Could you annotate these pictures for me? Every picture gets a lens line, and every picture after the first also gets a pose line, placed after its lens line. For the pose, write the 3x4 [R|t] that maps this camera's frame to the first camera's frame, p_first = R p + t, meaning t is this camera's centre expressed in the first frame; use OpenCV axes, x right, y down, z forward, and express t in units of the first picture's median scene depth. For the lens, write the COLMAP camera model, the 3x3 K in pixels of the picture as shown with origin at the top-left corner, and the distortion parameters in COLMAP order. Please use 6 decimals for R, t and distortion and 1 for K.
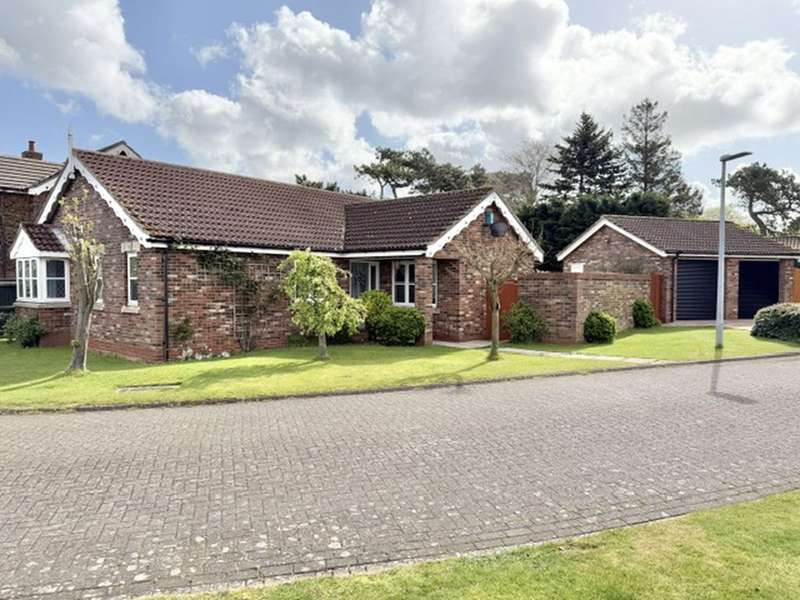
lens RADIAL K [[547.5, 0, 402.7], [0, 547.5, 300.5], [0, 0, 1]] dist [0.039292, -0.038861]
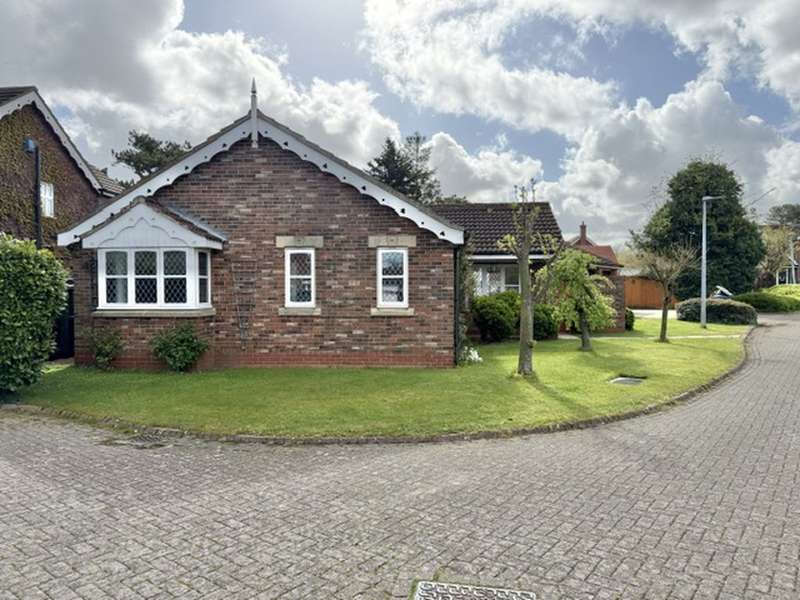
lens RADIAL K [[547.5, 0, 399.0], [0, 547.5, 304.5], [0, 0, 1]] dist [0.039292, -0.038861]
pose [[0.805586, -0.018773, 0.592181, -0.799960], [0.023437, 0.999725, -0.000190, 0.003603], [-0.592015, 0.014032, 0.805805, 0.224884]]
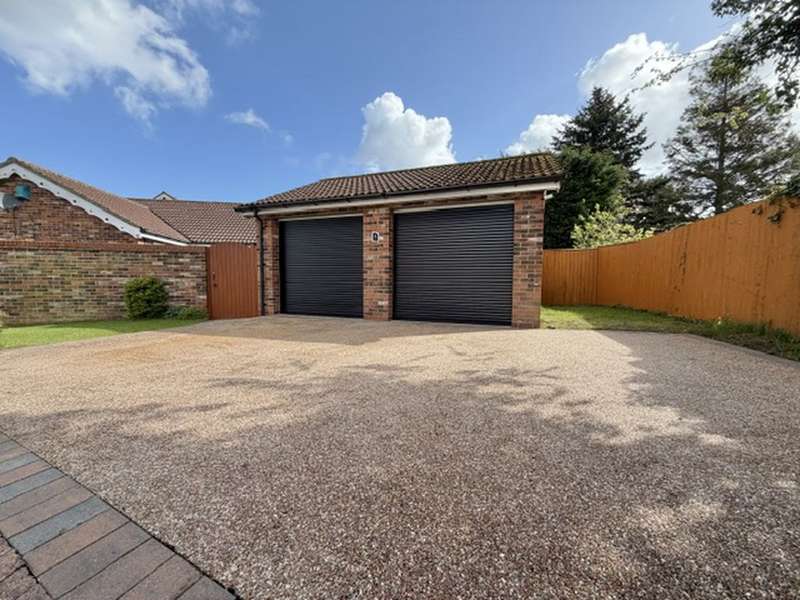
lens RADIAL K [[315.9, 0, 395.6], [0, 315.9, 300.9], [0, 0, 1]] dist [0.005620, -0.000476]
pose [[0.780141, 0.041795, -0.624206, 1.014874], [-0.024253, 0.999036, 0.036580, 0.004195], [0.625134, -0.013399, 0.780403, 0.965098]]
